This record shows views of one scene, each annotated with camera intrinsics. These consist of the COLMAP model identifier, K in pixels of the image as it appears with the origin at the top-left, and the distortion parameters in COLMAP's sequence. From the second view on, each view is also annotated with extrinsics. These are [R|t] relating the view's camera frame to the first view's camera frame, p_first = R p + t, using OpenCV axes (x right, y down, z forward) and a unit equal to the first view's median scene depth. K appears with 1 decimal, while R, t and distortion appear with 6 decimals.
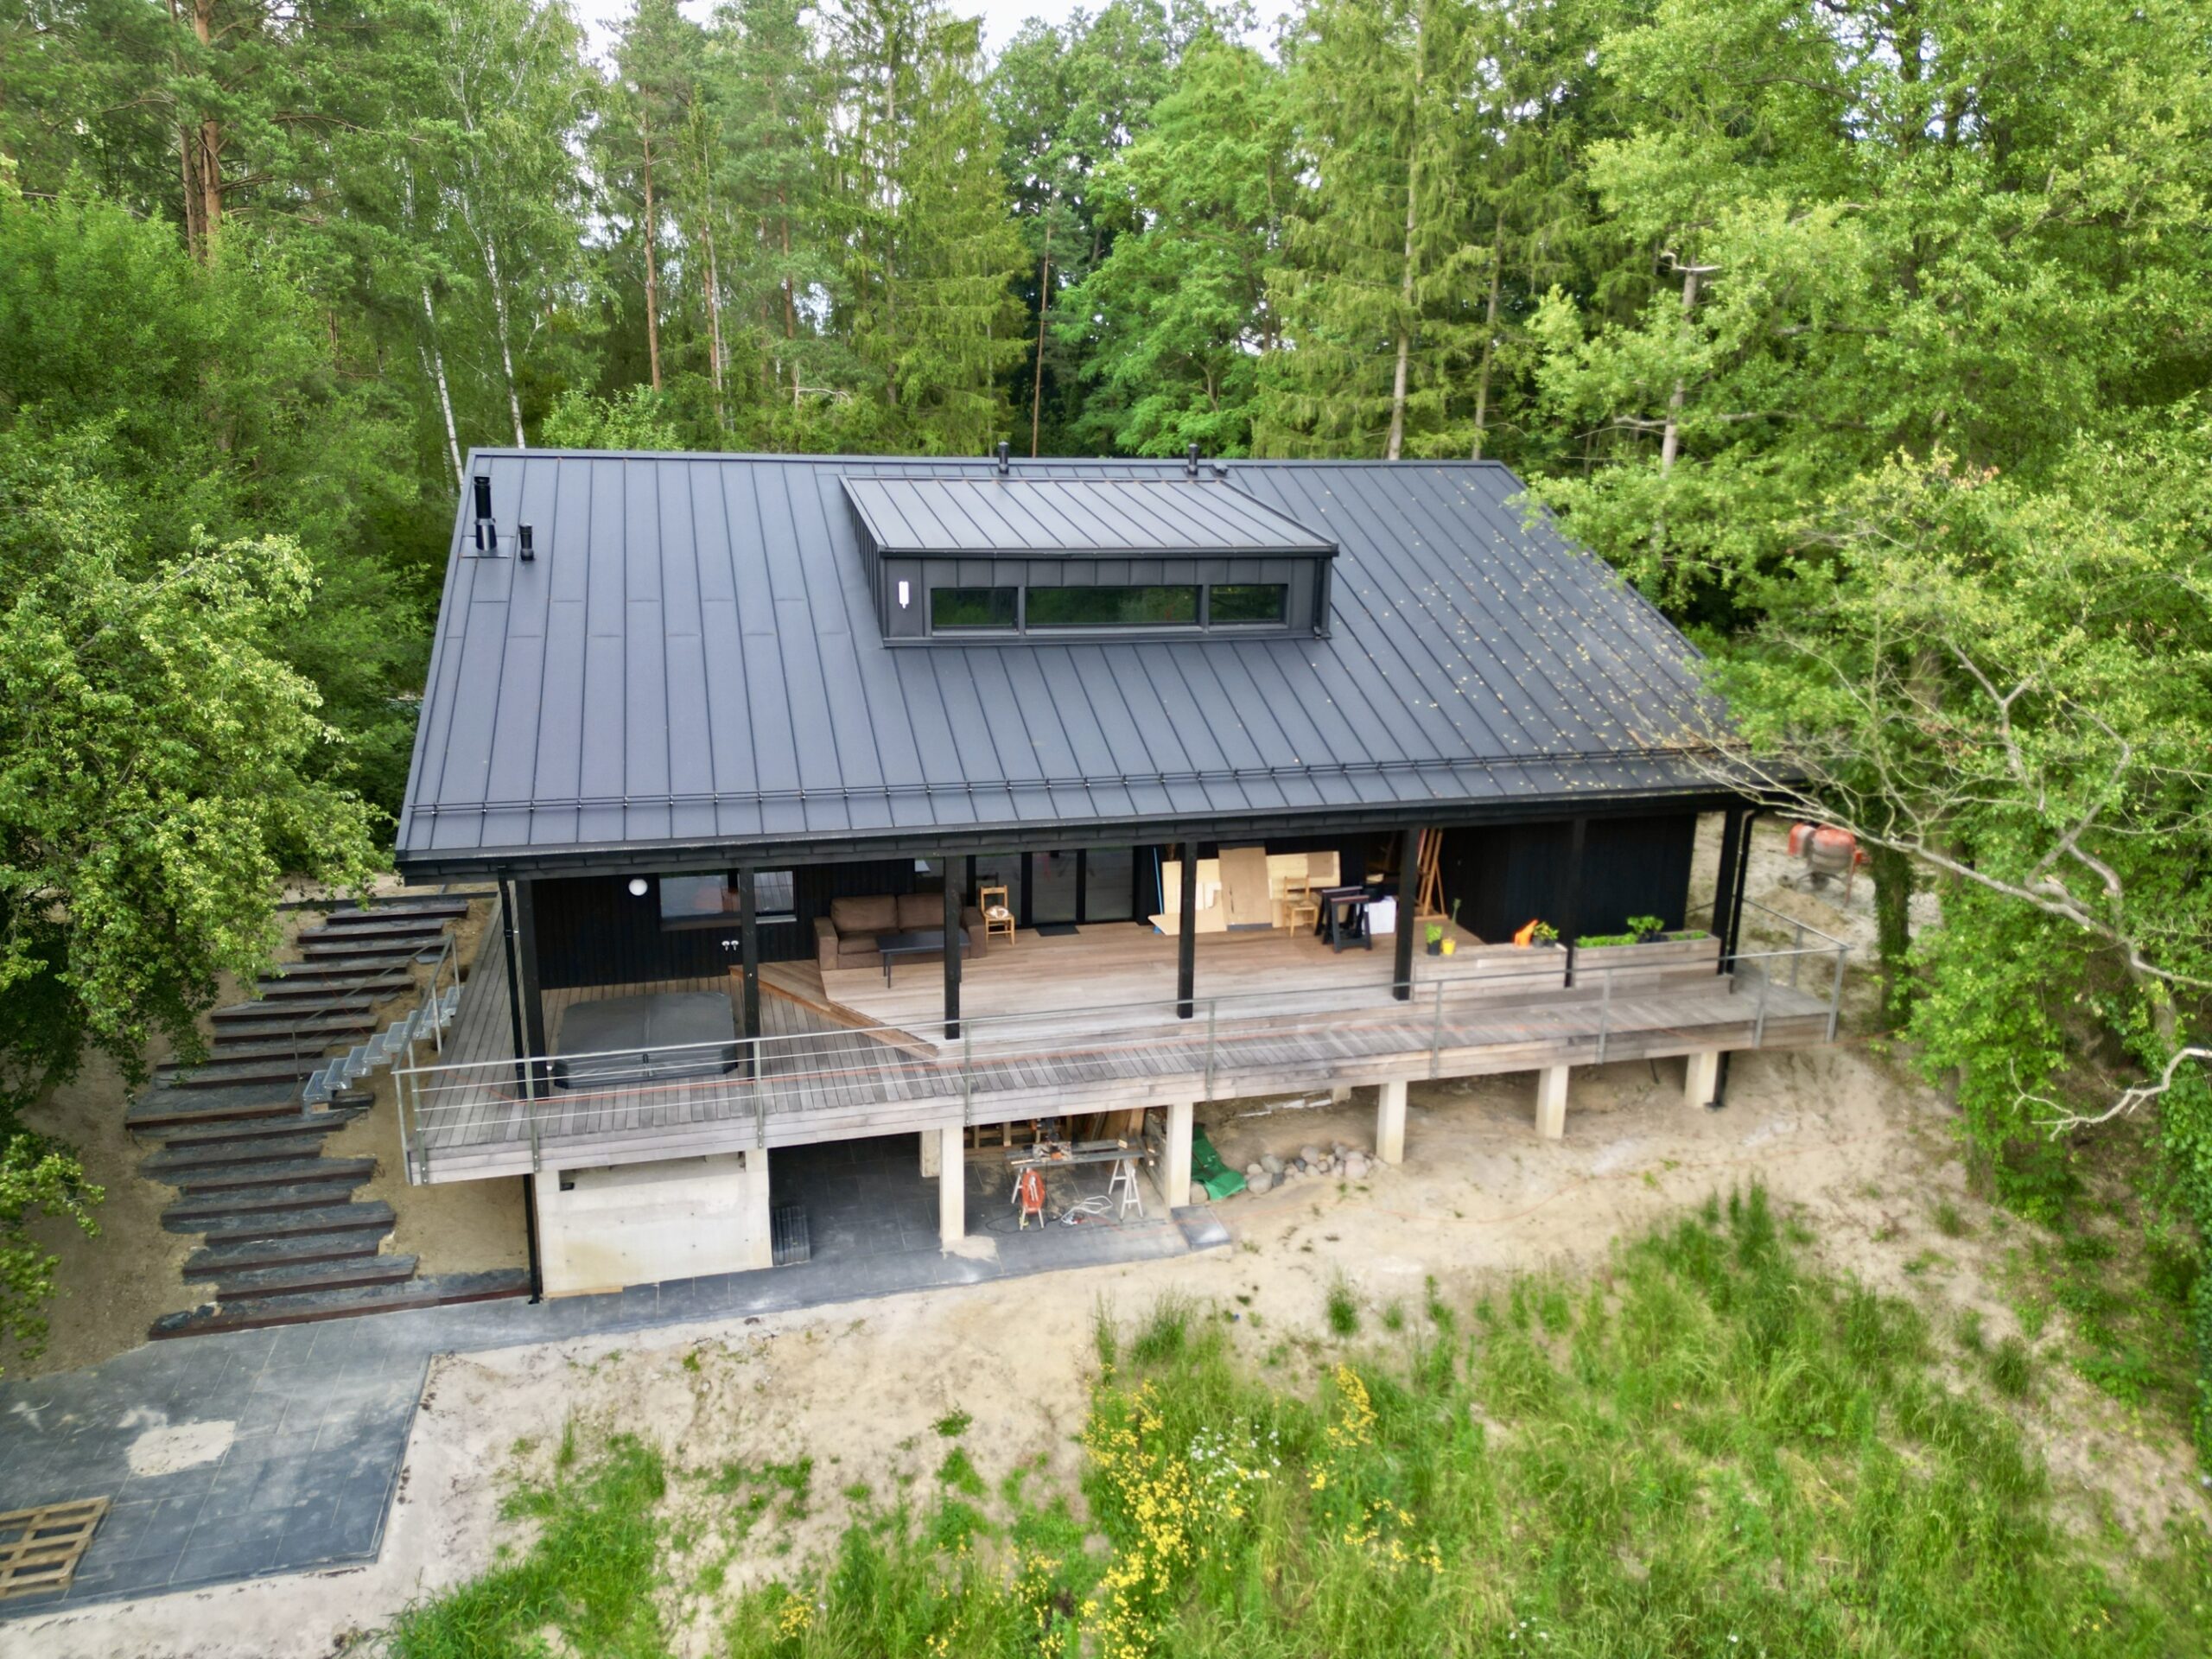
lens RADIAL K [[1554.2, 0, 1103.4], [0, 1554.2, 858.4], [0, 0, 1]] dist [0.046443, -0.036172]
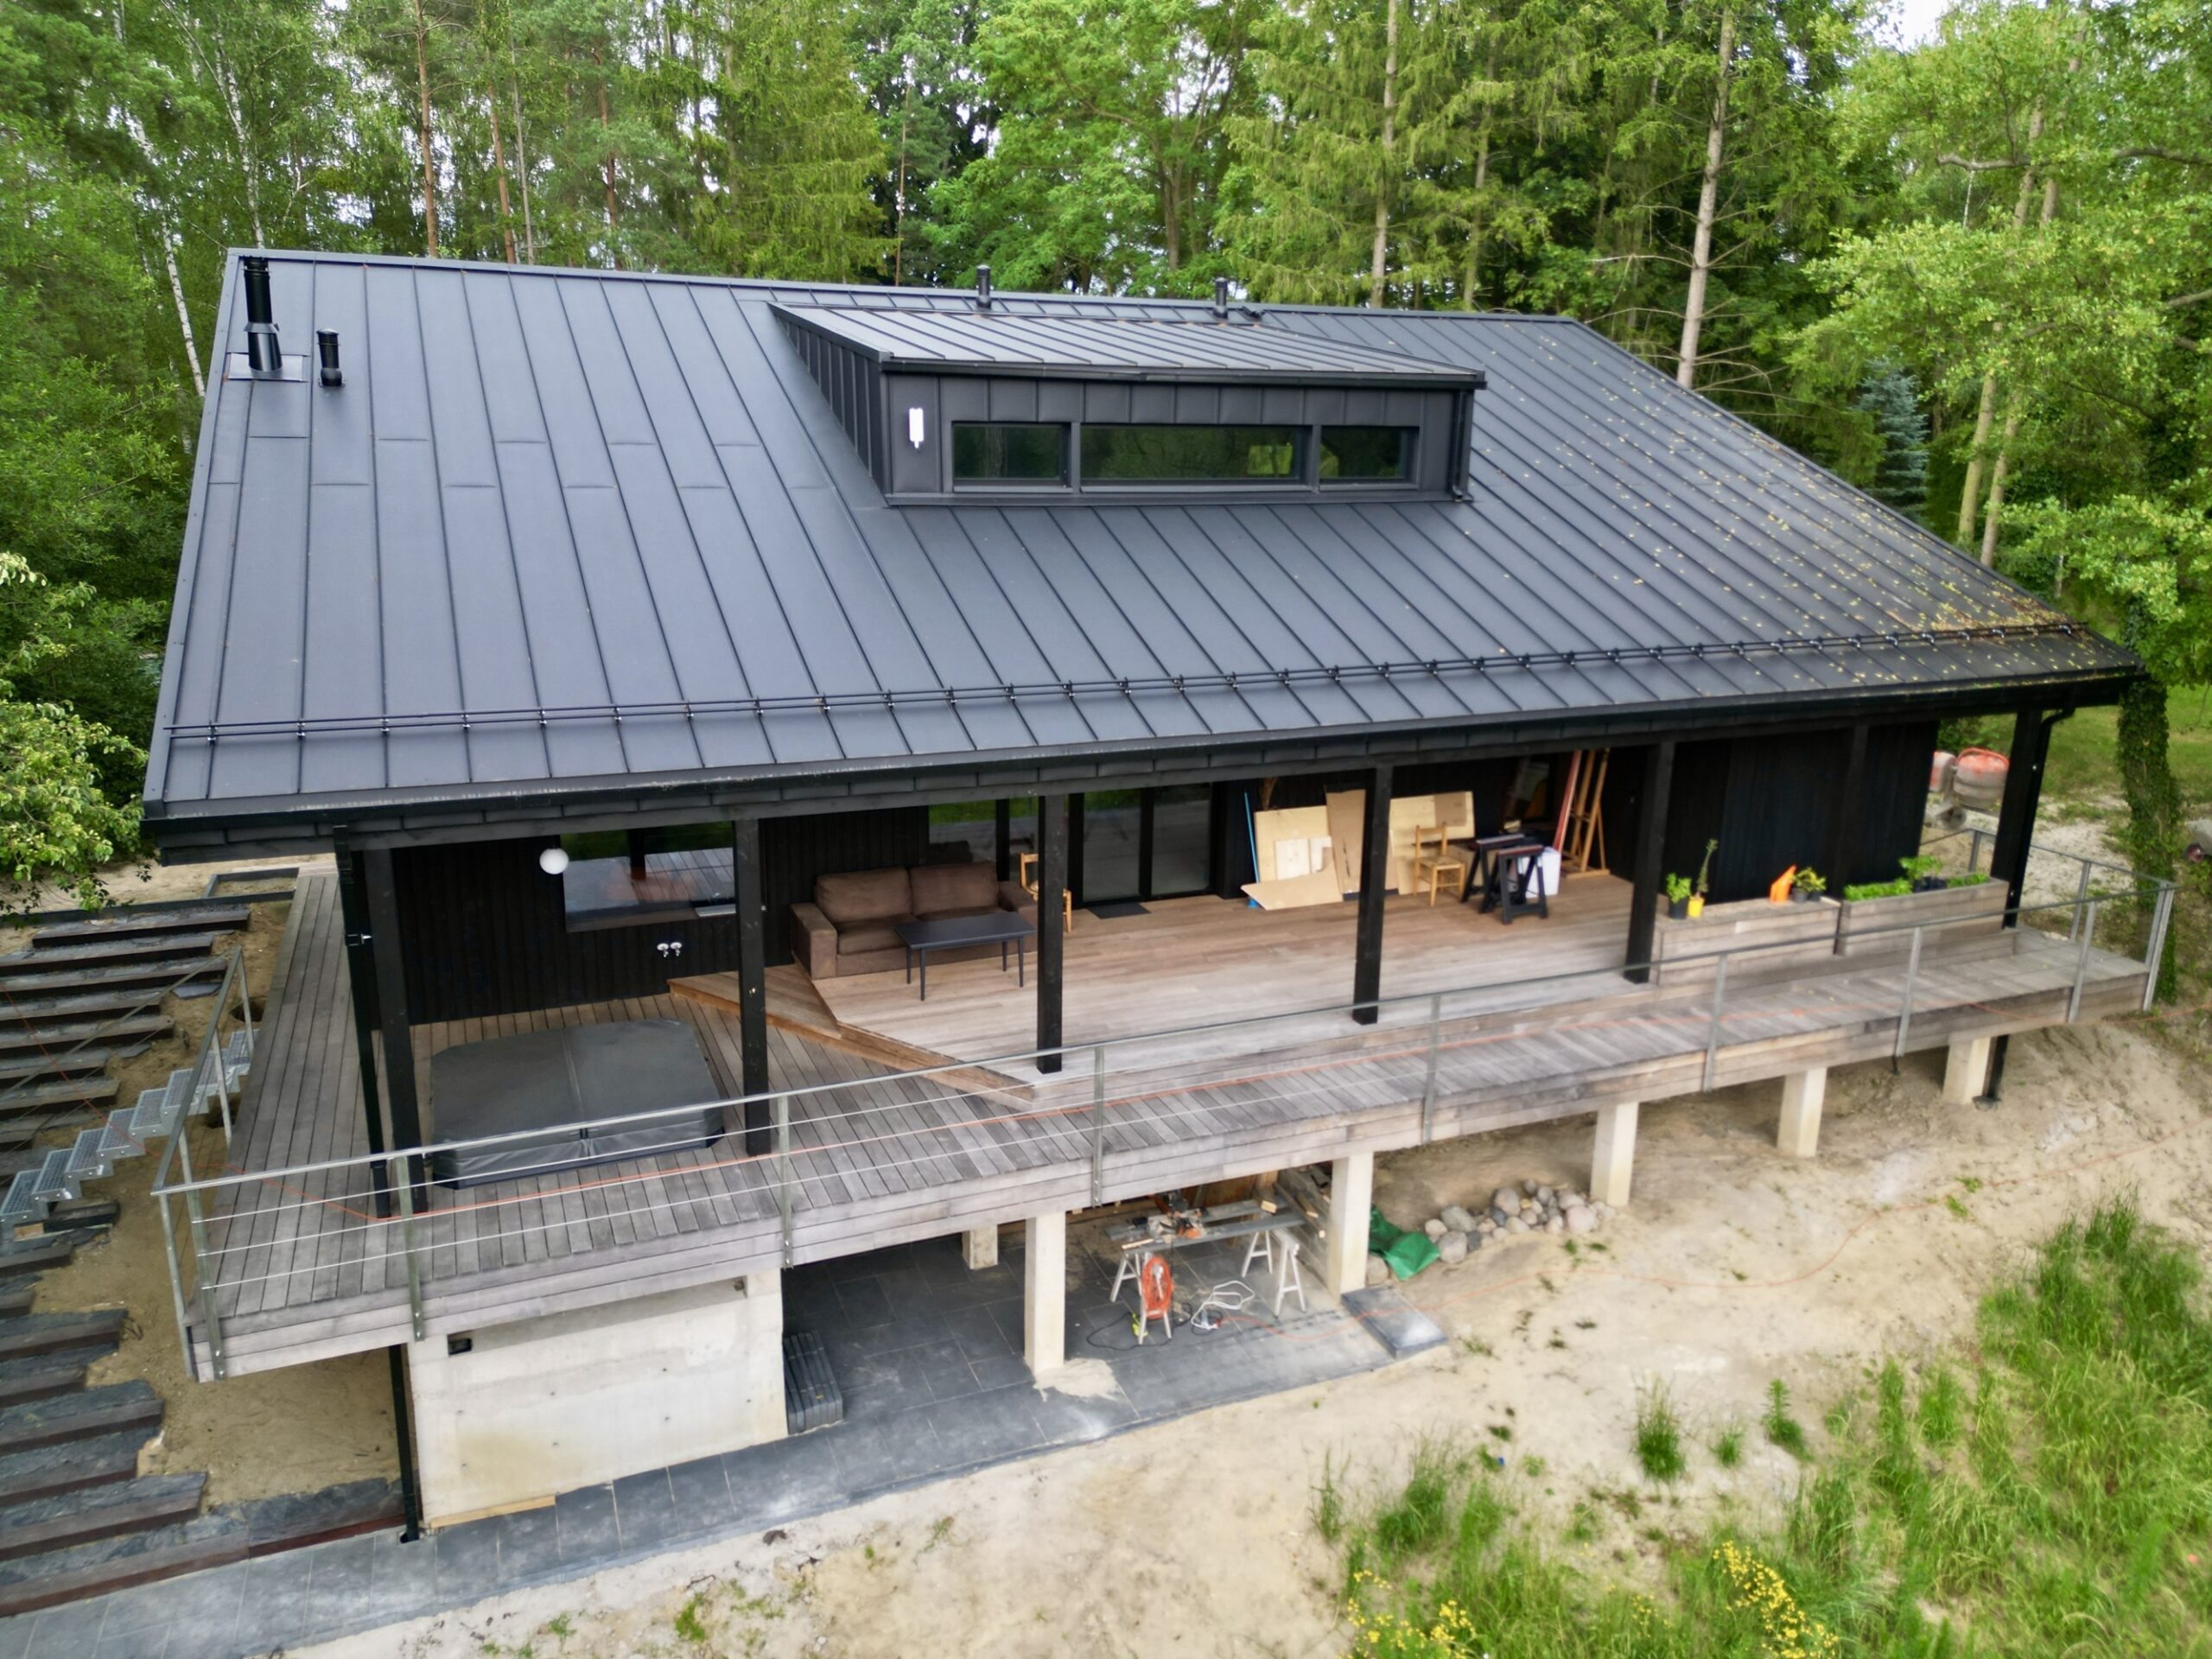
lens RADIAL K [[1554.2, 0, 1103.4], [0, 1554.2, 858.4], [0, 0, 1]] dist [0.046443, -0.036172]
pose [[0.990814, -0.037263, 0.129999, -0.148752], [0.036971, 0.999305, 0.004658, 0.021136], [-0.130082, 0.000191, 0.991503, 0.318270]]
